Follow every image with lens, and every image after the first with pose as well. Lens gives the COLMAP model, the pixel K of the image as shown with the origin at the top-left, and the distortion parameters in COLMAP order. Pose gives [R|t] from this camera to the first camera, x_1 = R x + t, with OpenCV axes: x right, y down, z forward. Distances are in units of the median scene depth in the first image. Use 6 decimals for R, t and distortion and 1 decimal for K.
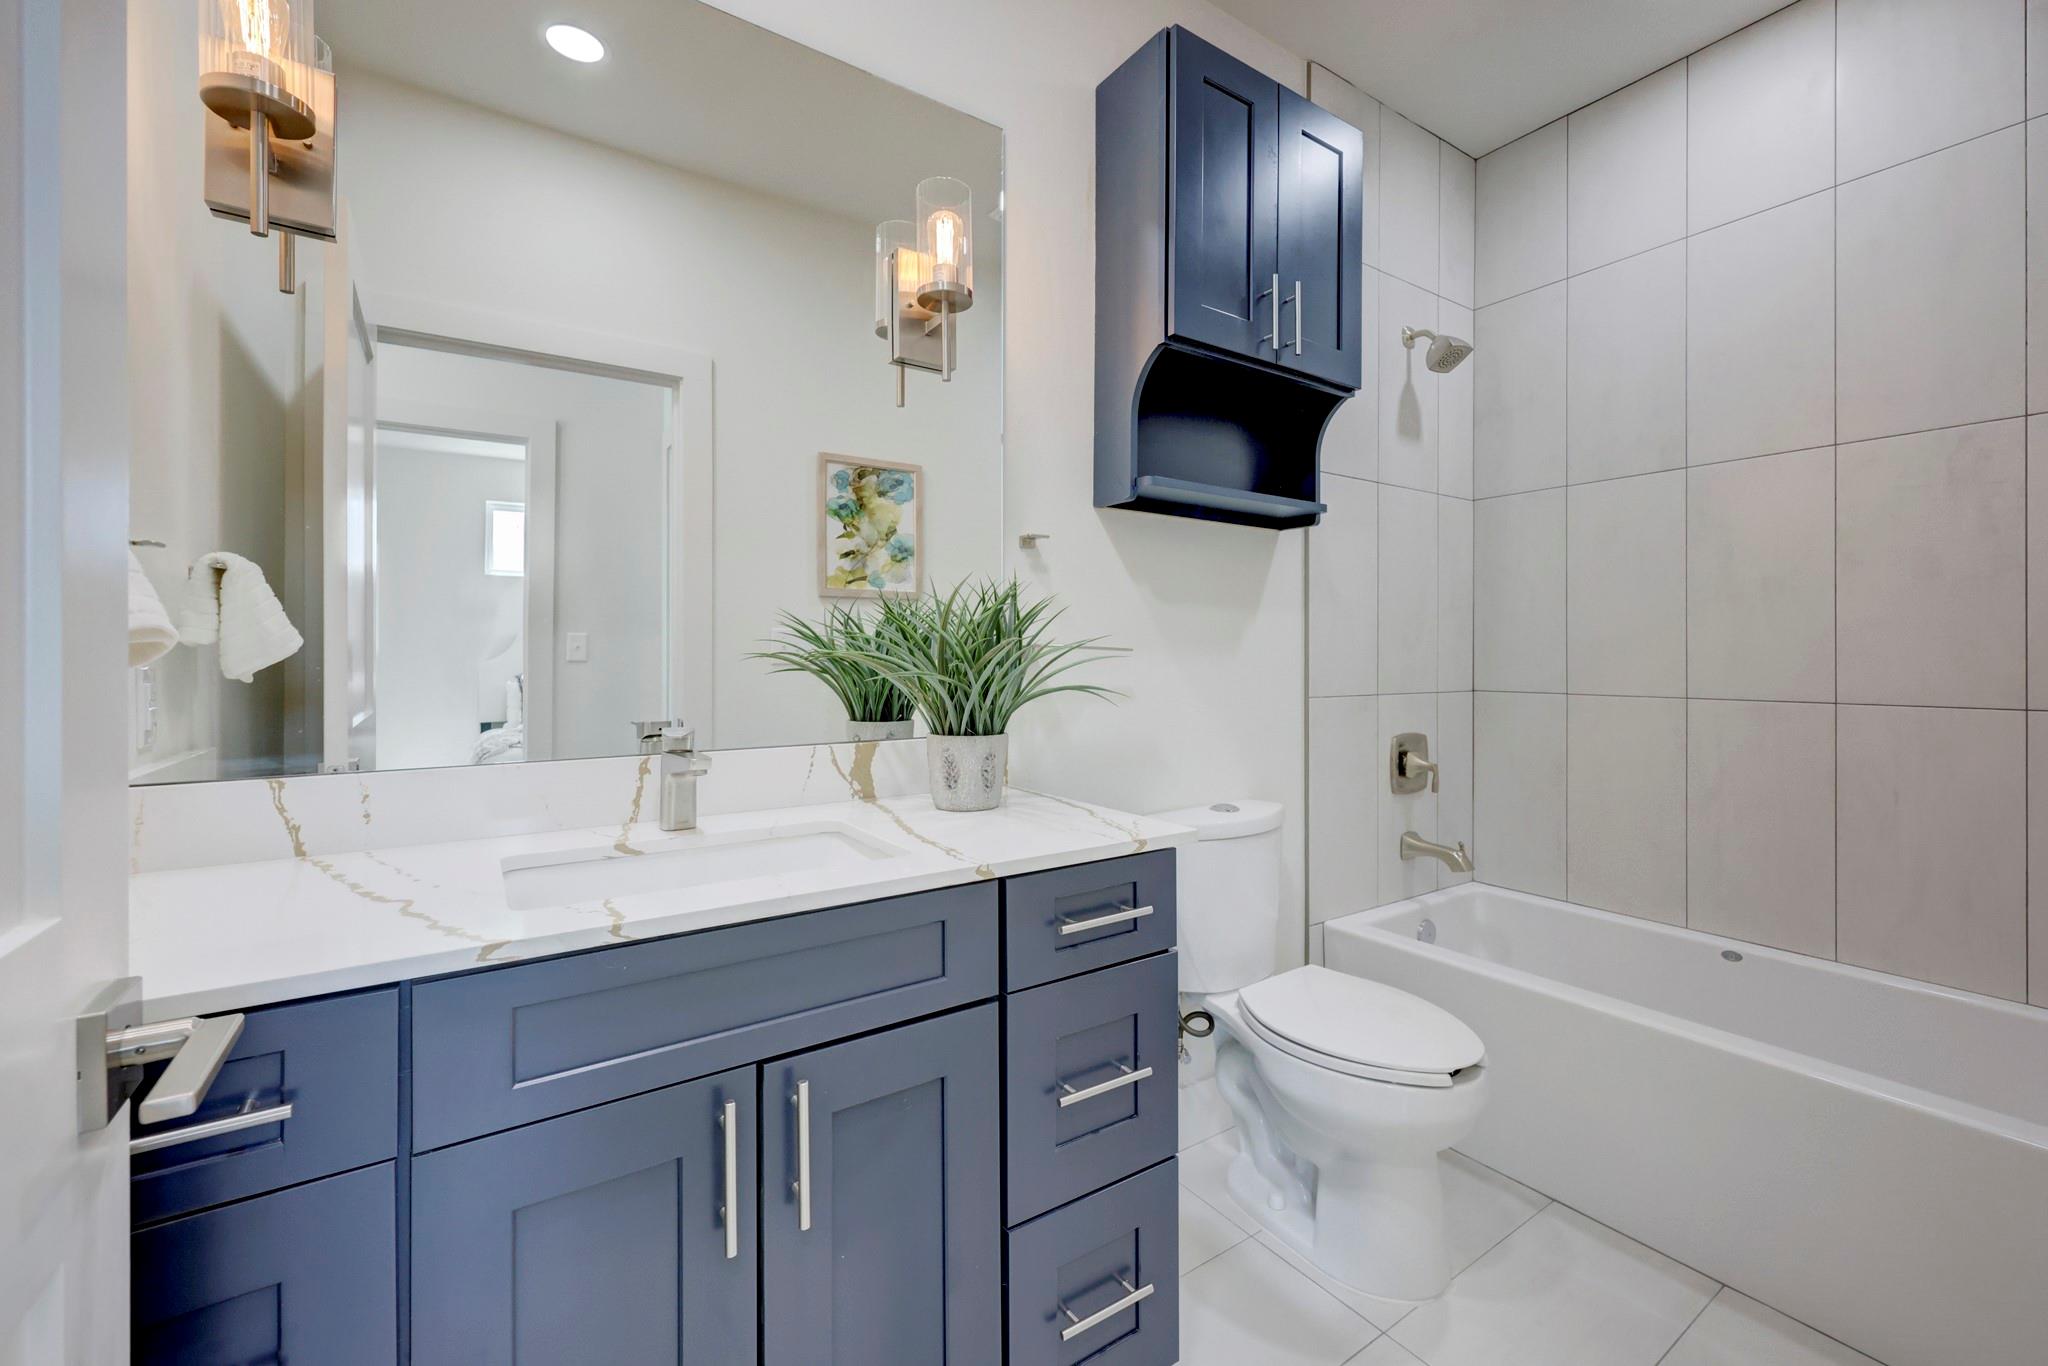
lens RADIAL K [[825.2, 0, 1007.2], [0, 825.2, 679.3], [0, 0, 1]] dist [0.022247, 0.000397]
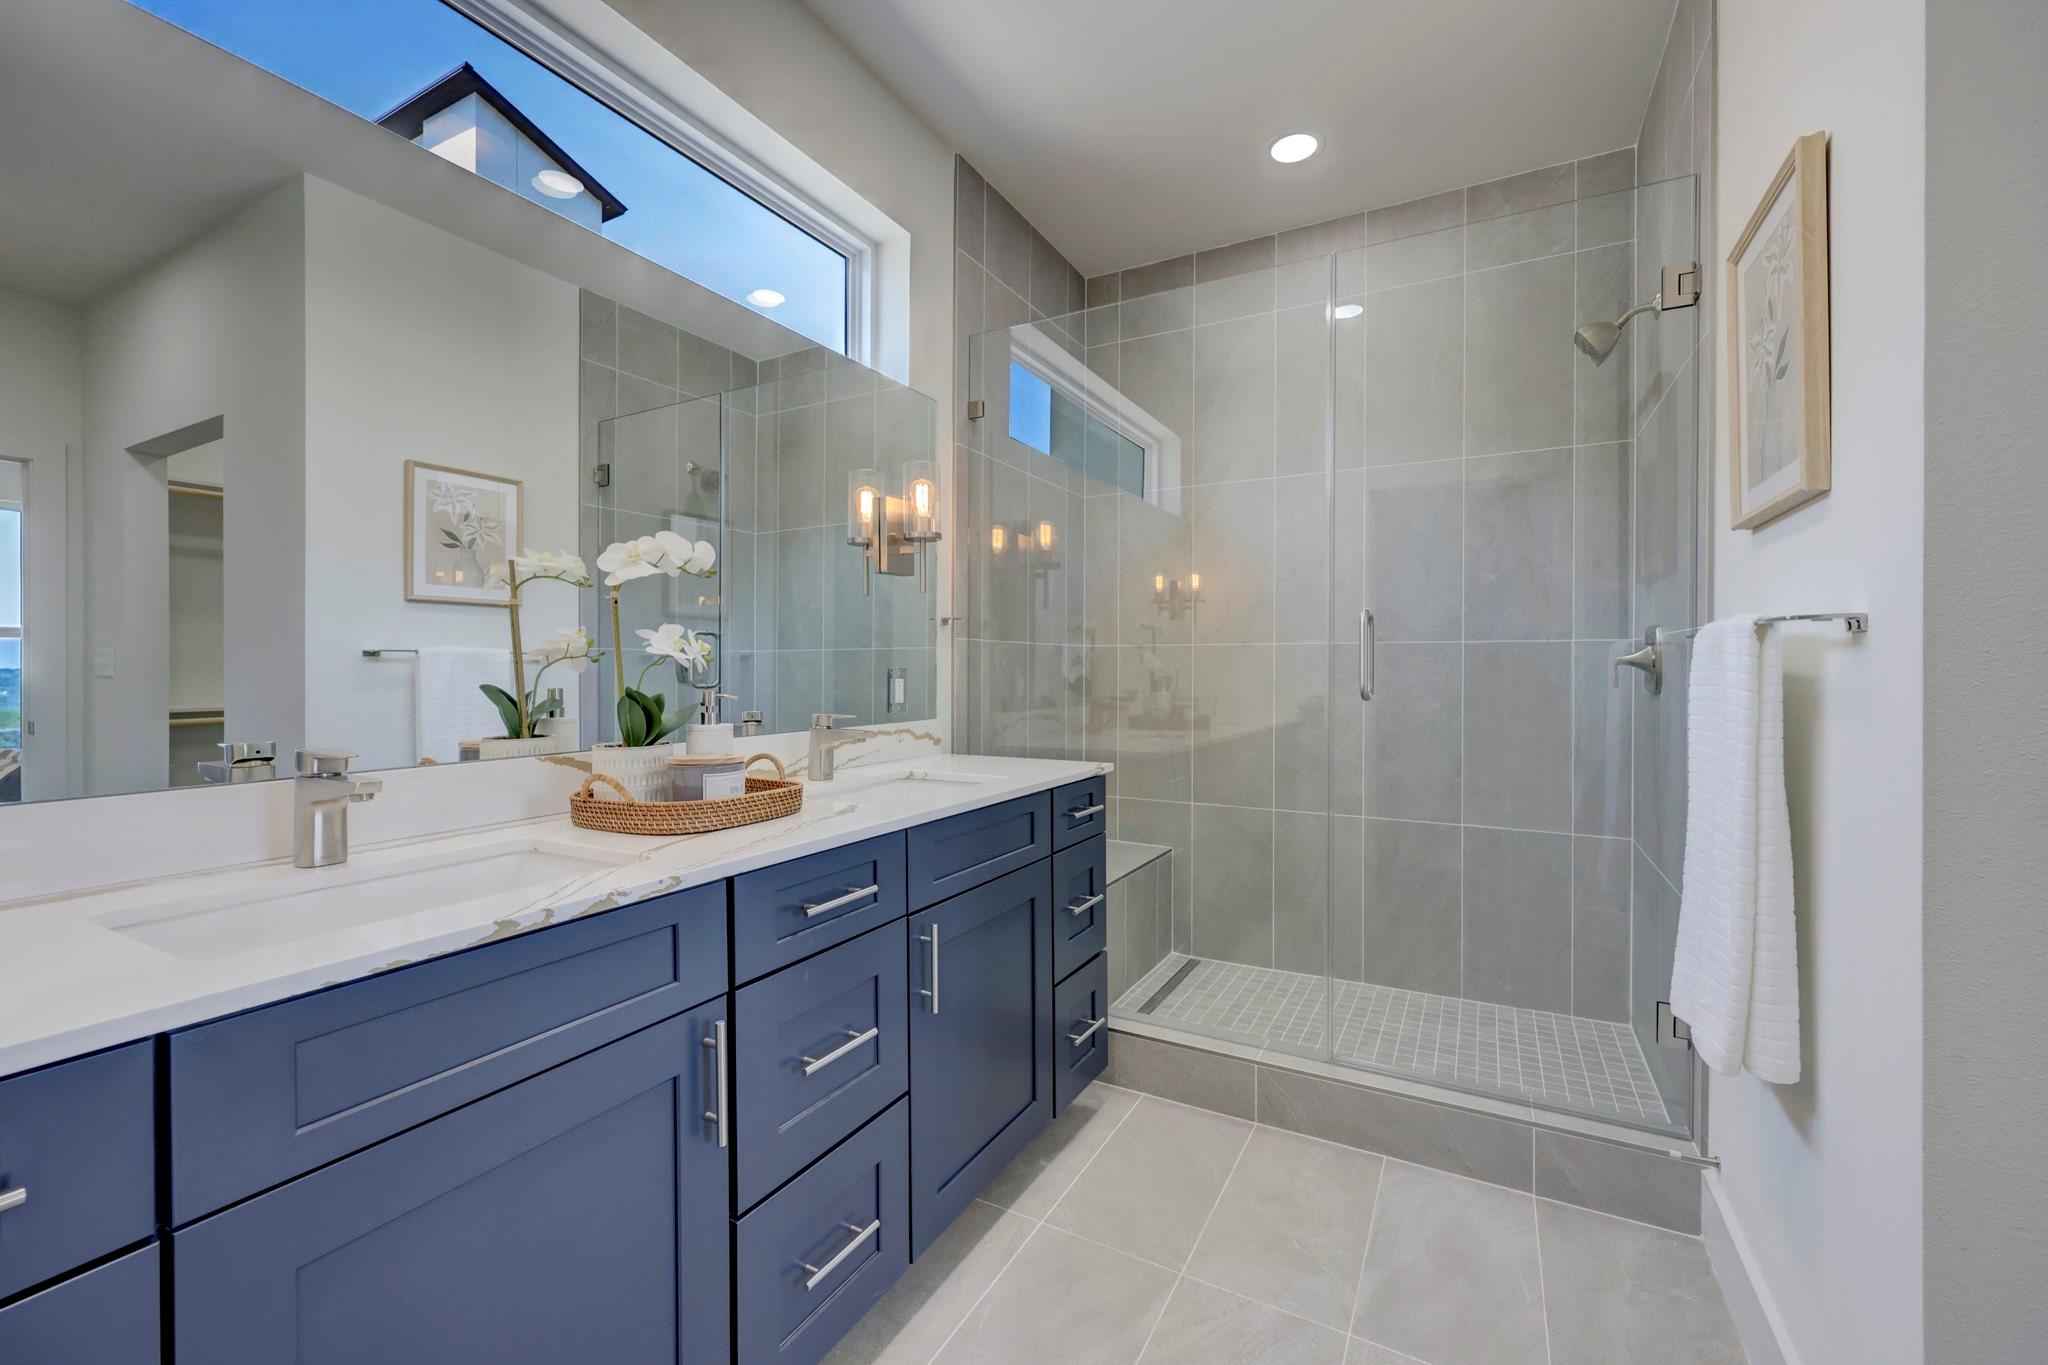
lens RADIAL K [[825.2, 0, 1038.2], [0, 825.2, 674.1], [0, 0, 1]] dist [0.022247, 0.000397]
pose [[0.882401, -0.000791, 0.470498, -0.175708], [0.008034, 0.999878, -0.013385, 0.003371], [-0.470430, 0.015591, 0.882299, -0.114579]]
